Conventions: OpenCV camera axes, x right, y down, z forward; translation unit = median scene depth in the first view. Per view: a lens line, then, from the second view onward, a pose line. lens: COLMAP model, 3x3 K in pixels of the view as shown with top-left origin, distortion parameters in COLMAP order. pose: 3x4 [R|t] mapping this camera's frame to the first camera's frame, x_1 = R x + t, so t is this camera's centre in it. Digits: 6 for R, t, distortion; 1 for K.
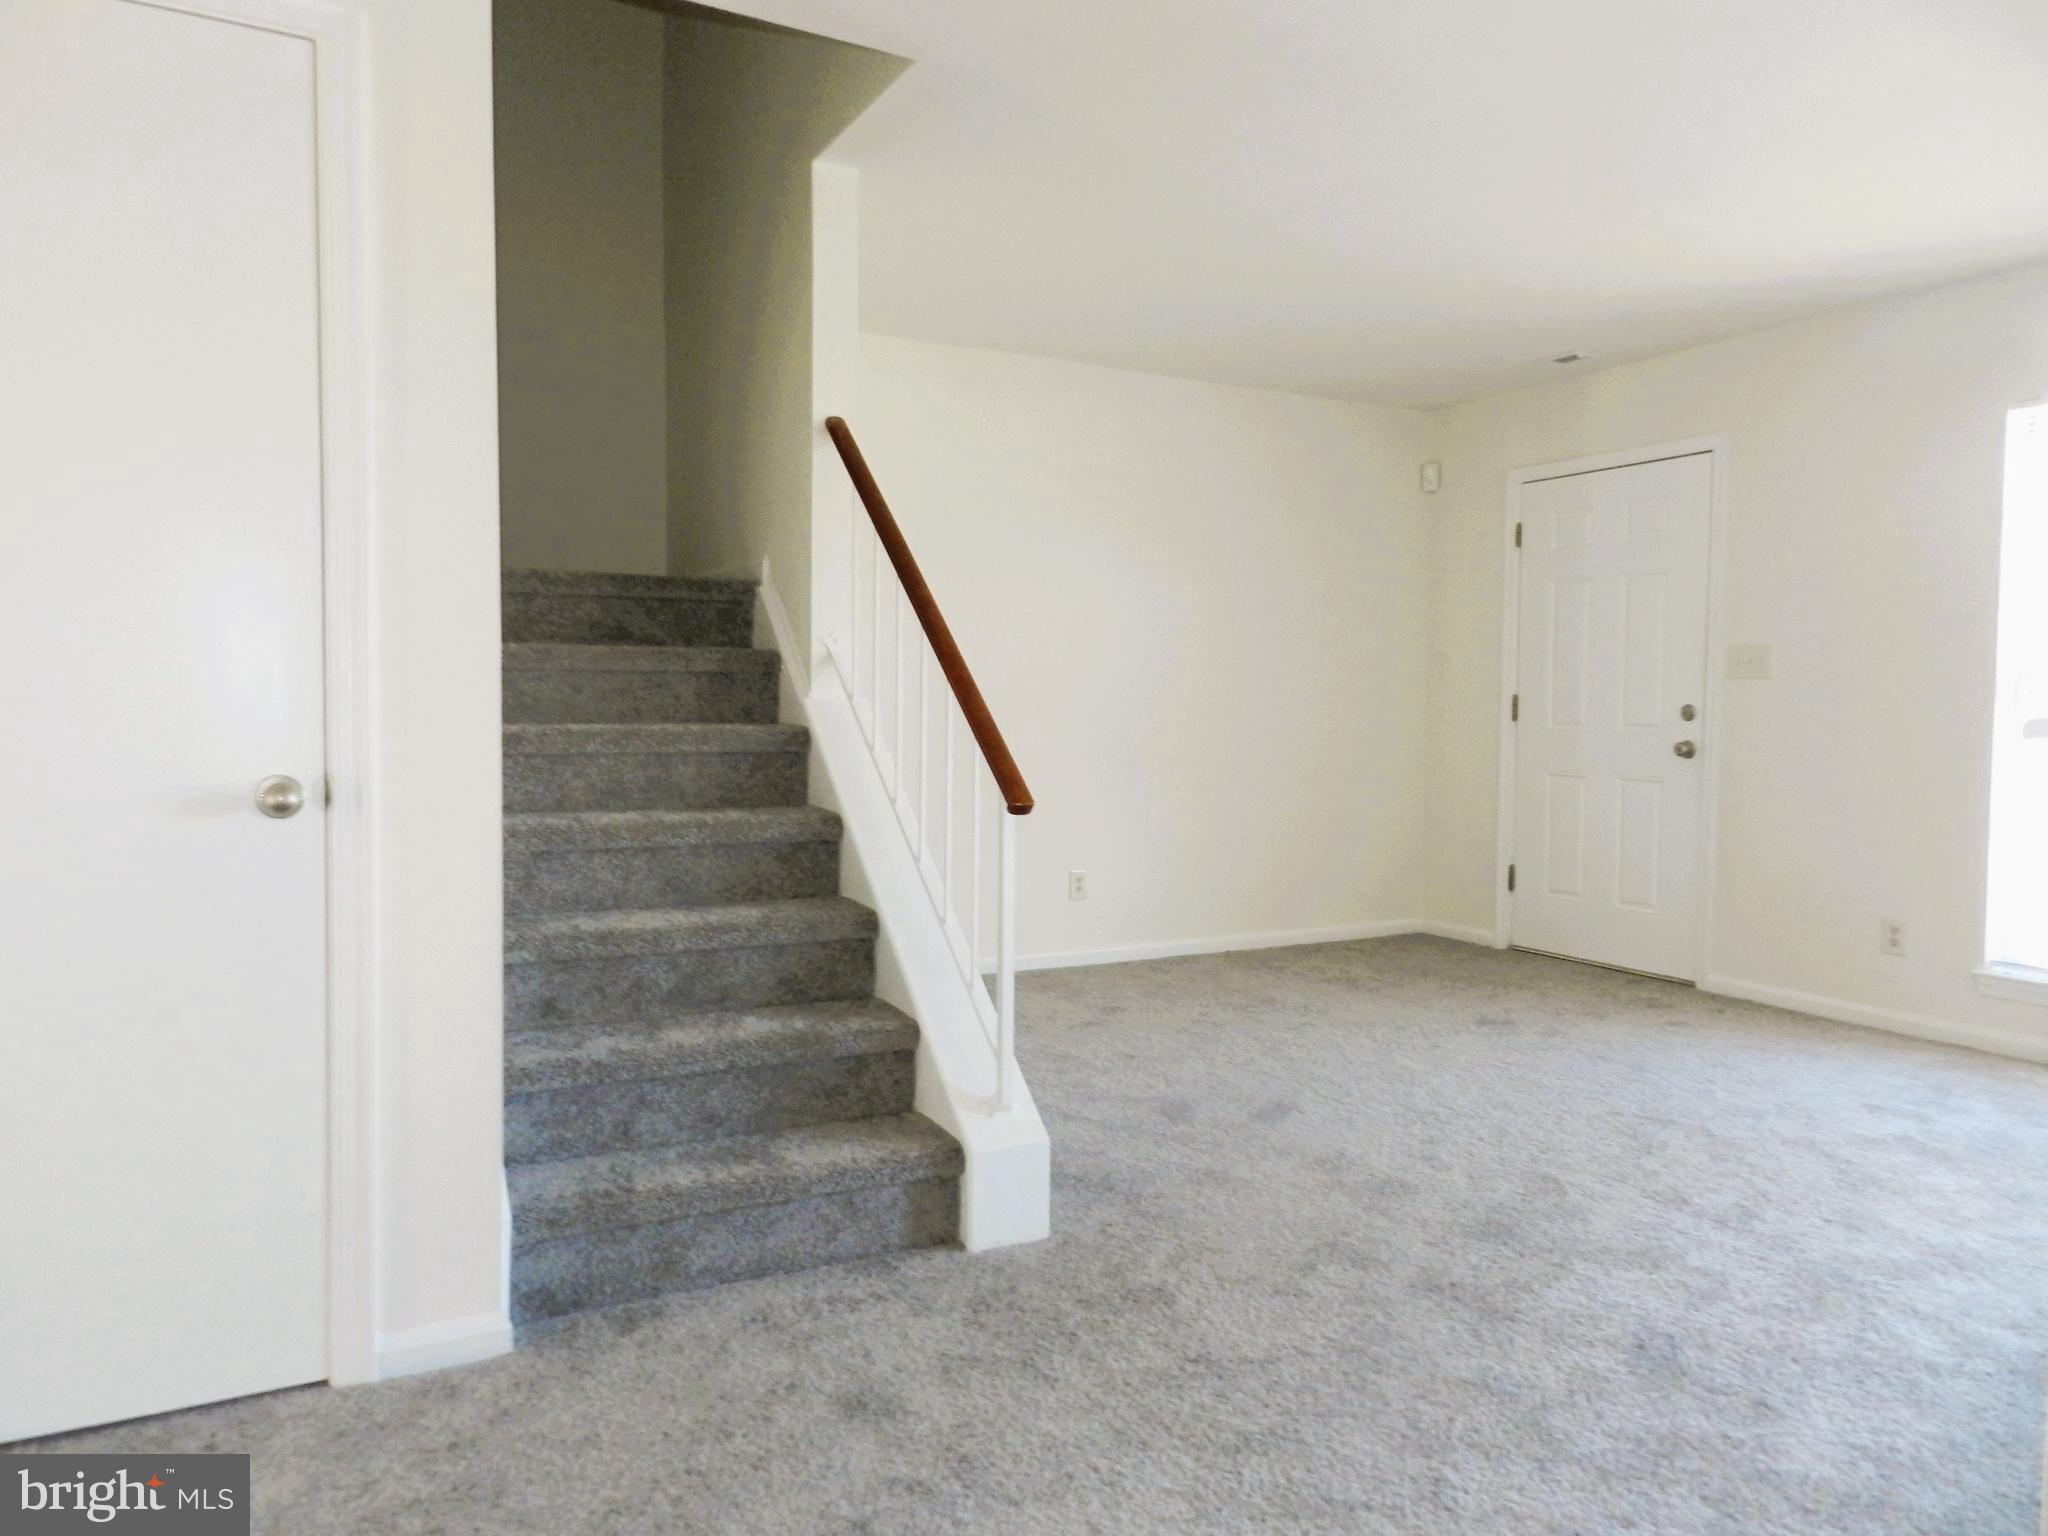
lens RADIAL K [[1405.0, 0, 1016.9], [0, 1405.0, 771.3], [0, 0, 1]] dist [0.002202, 0.006375]
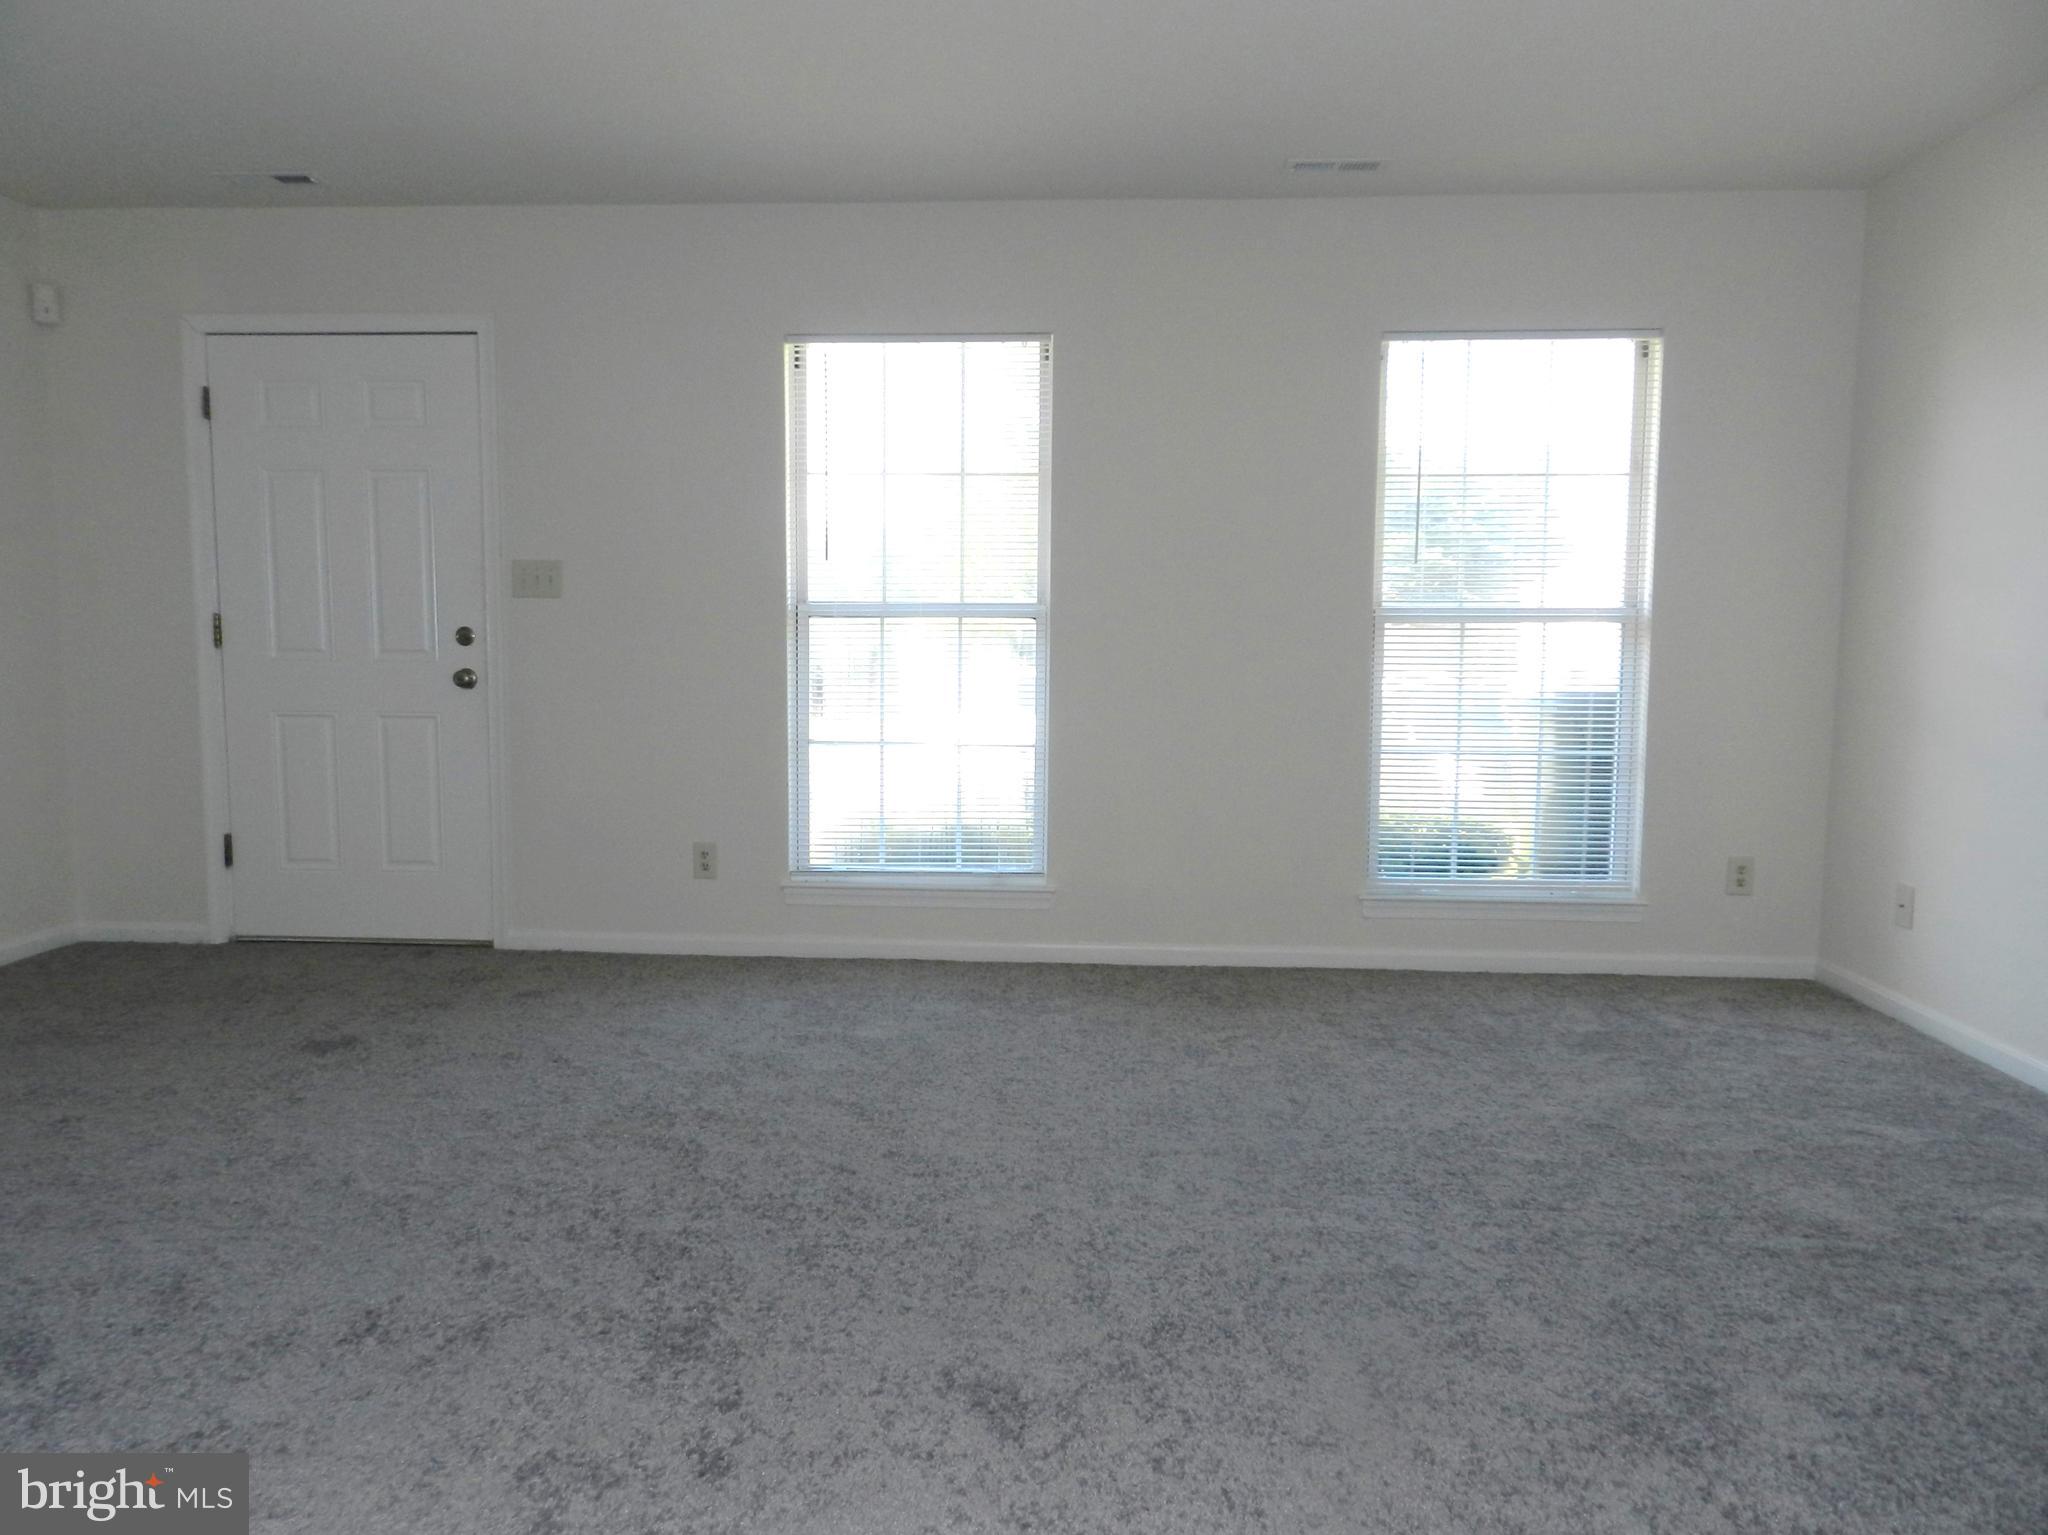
lens RADIAL K [[1460.4, 0, 1051.8], [0, 1460.4, 762.4], [0, 0, 1]] dist [0.024838, 0.004170]
pose [[0.533565, -0.082265, 0.841749, -0.096897], [0.041949, 0.996607, 0.070808, -0.012919], [-0.844718, -0.002470, 0.535206, 0.209557]]
